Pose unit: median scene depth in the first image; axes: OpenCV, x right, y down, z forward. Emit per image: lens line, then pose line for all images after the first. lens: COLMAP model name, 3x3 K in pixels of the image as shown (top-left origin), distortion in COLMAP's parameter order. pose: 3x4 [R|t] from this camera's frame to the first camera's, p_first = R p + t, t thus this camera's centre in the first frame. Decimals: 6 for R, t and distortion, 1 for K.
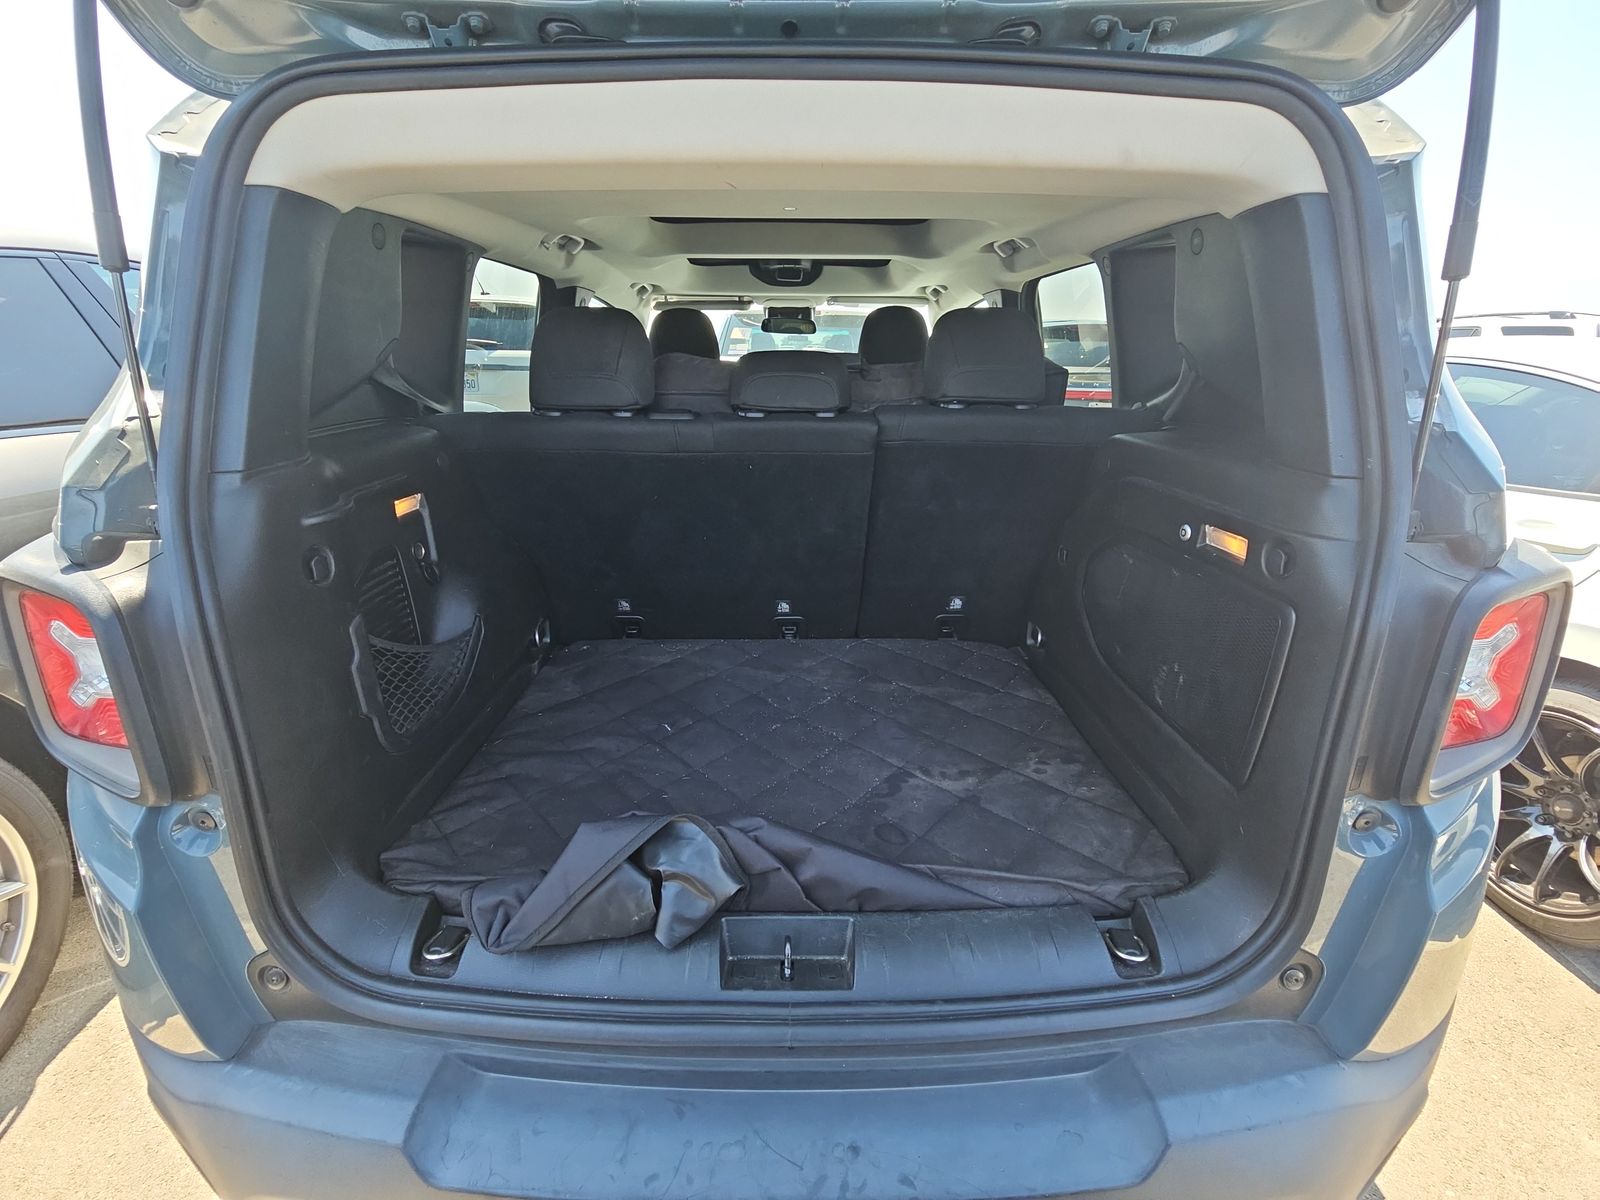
lens RADIAL K [[663.3, 0, 800.0], [0, 663.3, 600.0], [0, 0, 1]] dist [0.000805, -0.013403]
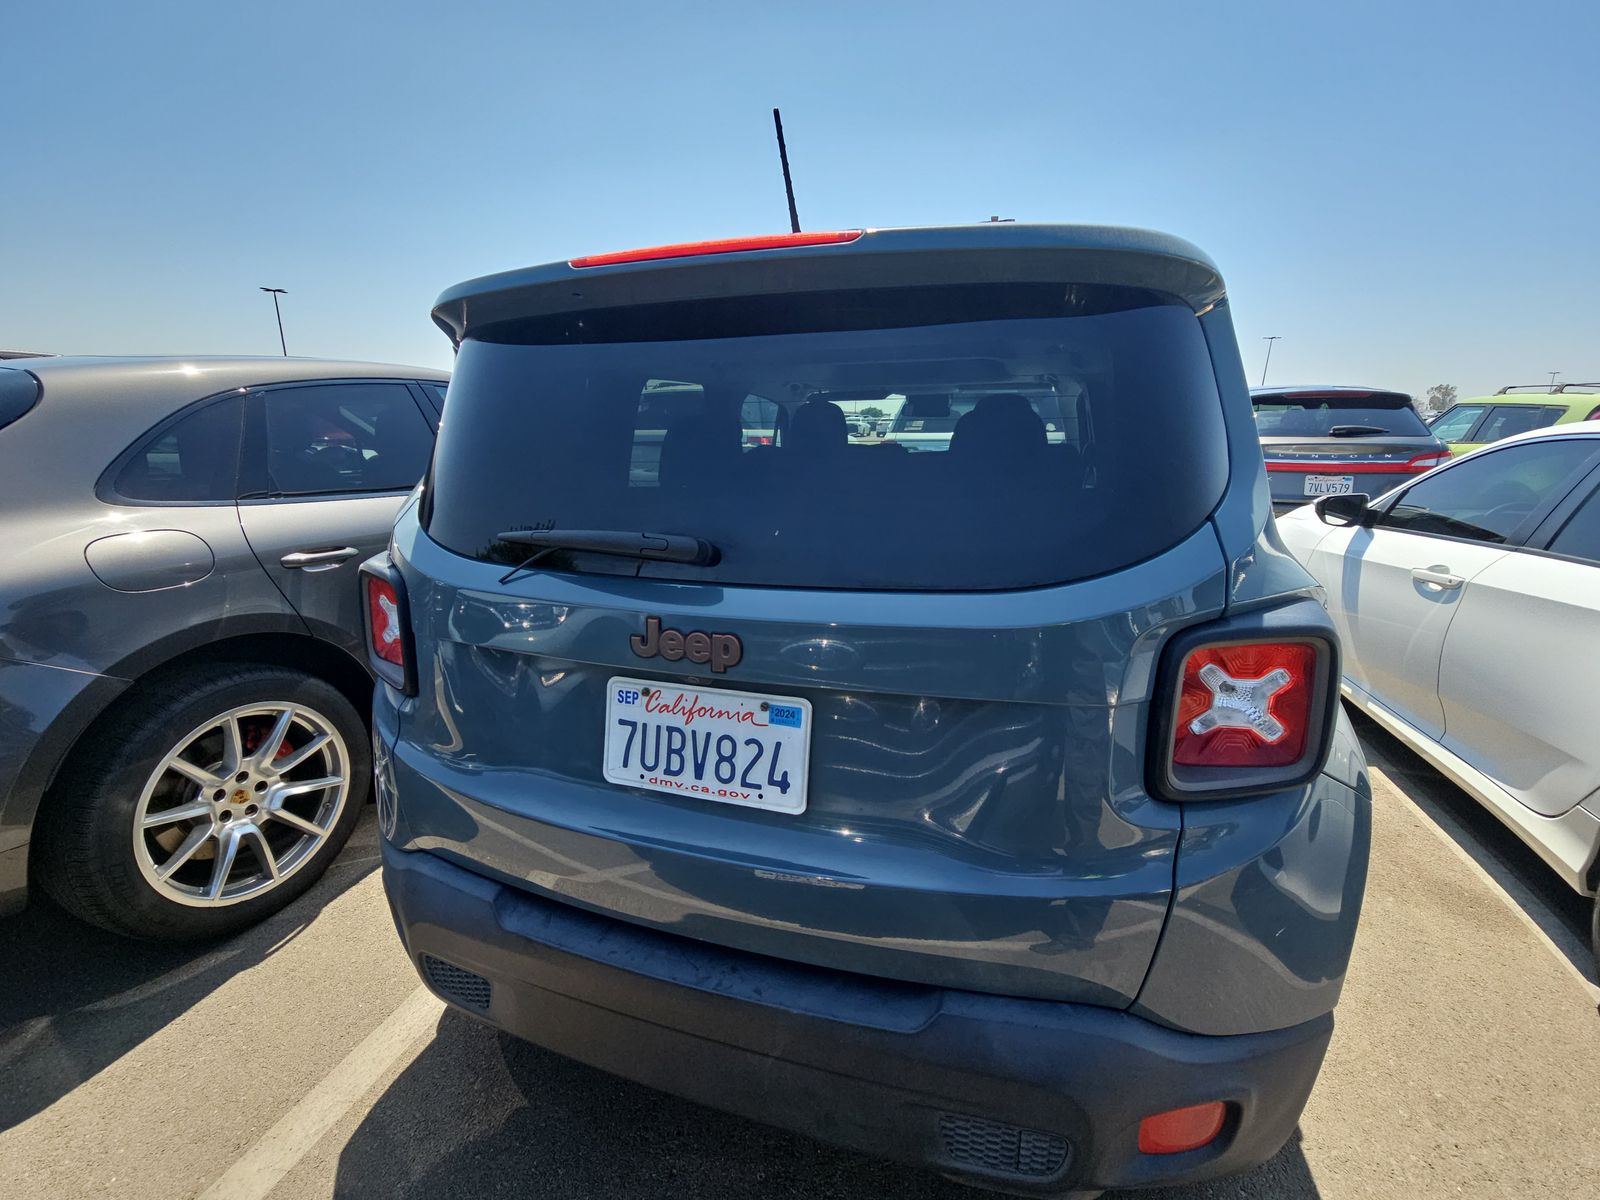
lens RADIAL K [[663.3, 0, 800.0], [0, 663.3, 600.0], [0, 0, 1]] dist [0.000805, -0.013403]
pose [[0.949037, 0.061147, -0.309176, 0.291761], [-0.091538, 0.992188, -0.084751, 0.053157], [0.301579, 0.108734, 0.947221, -0.216211]]
